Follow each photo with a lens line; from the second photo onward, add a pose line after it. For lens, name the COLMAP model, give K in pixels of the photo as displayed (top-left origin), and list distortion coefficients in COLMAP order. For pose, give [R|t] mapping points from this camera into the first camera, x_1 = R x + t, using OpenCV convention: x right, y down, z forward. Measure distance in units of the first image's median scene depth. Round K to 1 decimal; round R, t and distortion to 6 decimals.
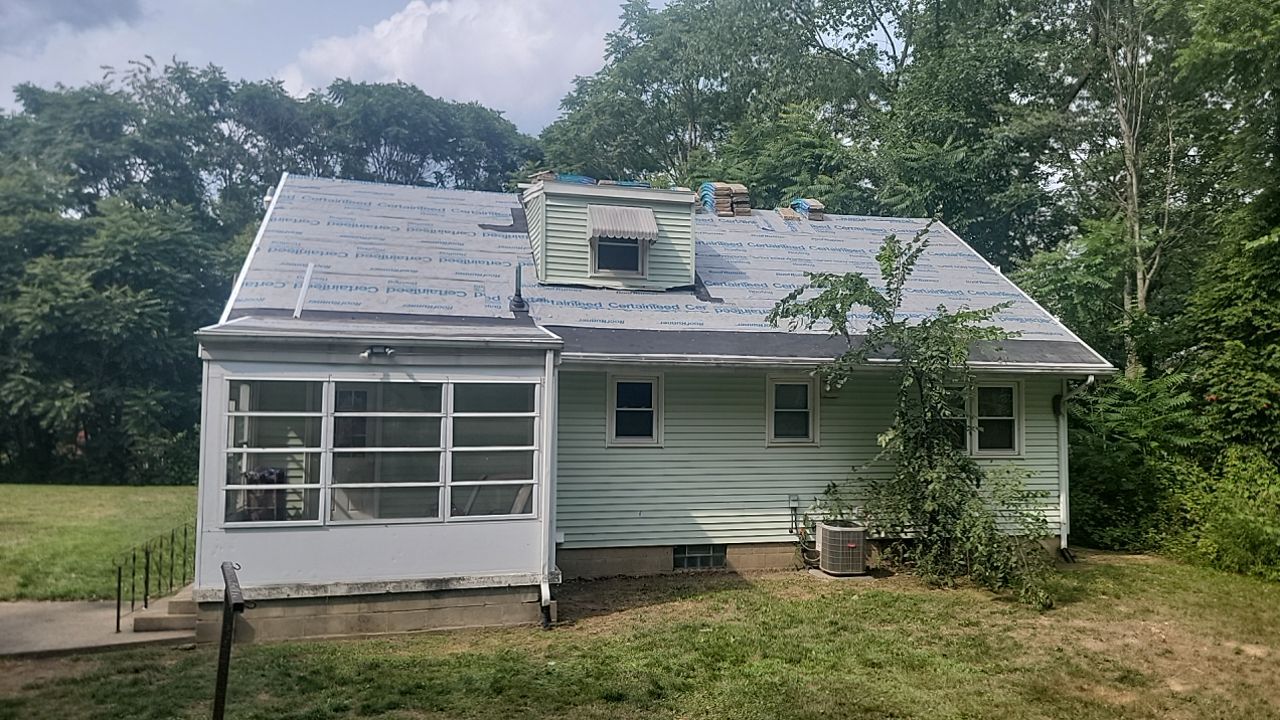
lens RADIAL K [[893.7, 0, 640.1], [0, 893.7, 345.6], [0, 0, 1]] dist [0.082020, -0.084726]
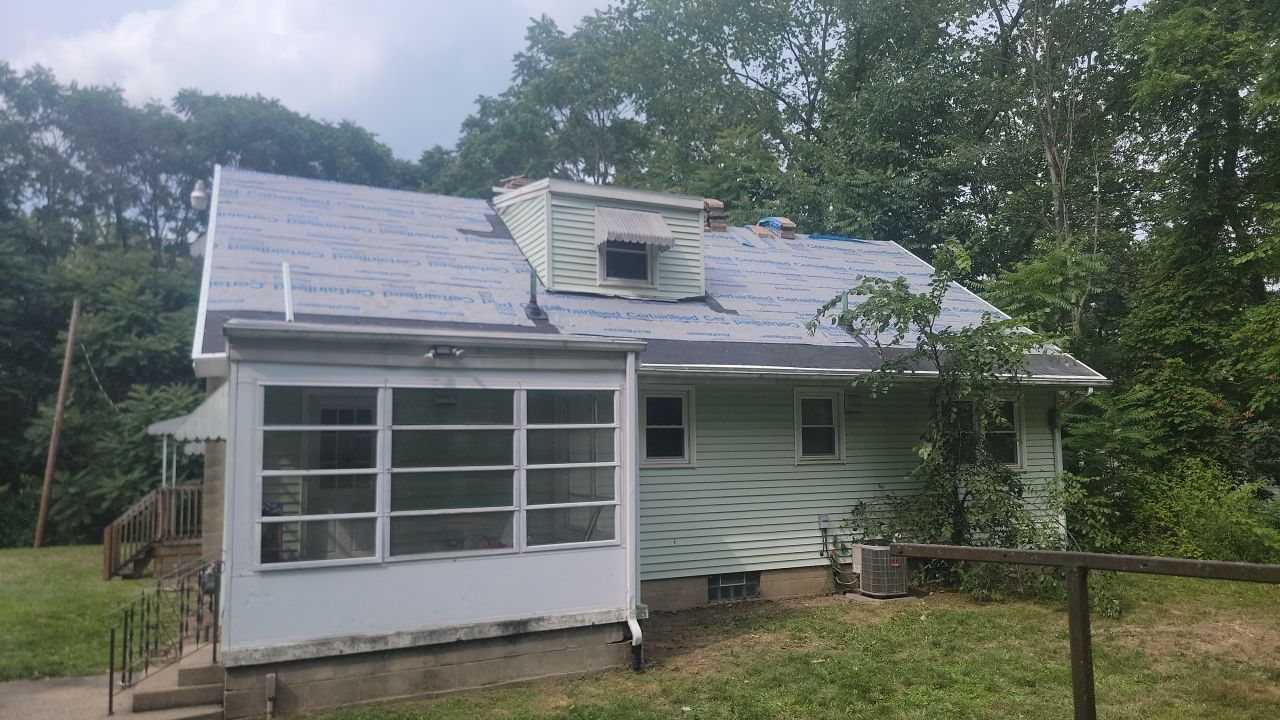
lens RADIAL K [[891.2, 0, 640.0], [0, 891.2, 360.0], [0, 0, 1]] dist [0.078596, -0.078827]
pose [[0.979921, -0.003382, 0.199356, -0.211118], [0.010827, 0.999283, -0.036267, 0.035331], [-0.199090, 0.037697, 0.979256, 0.109027]]
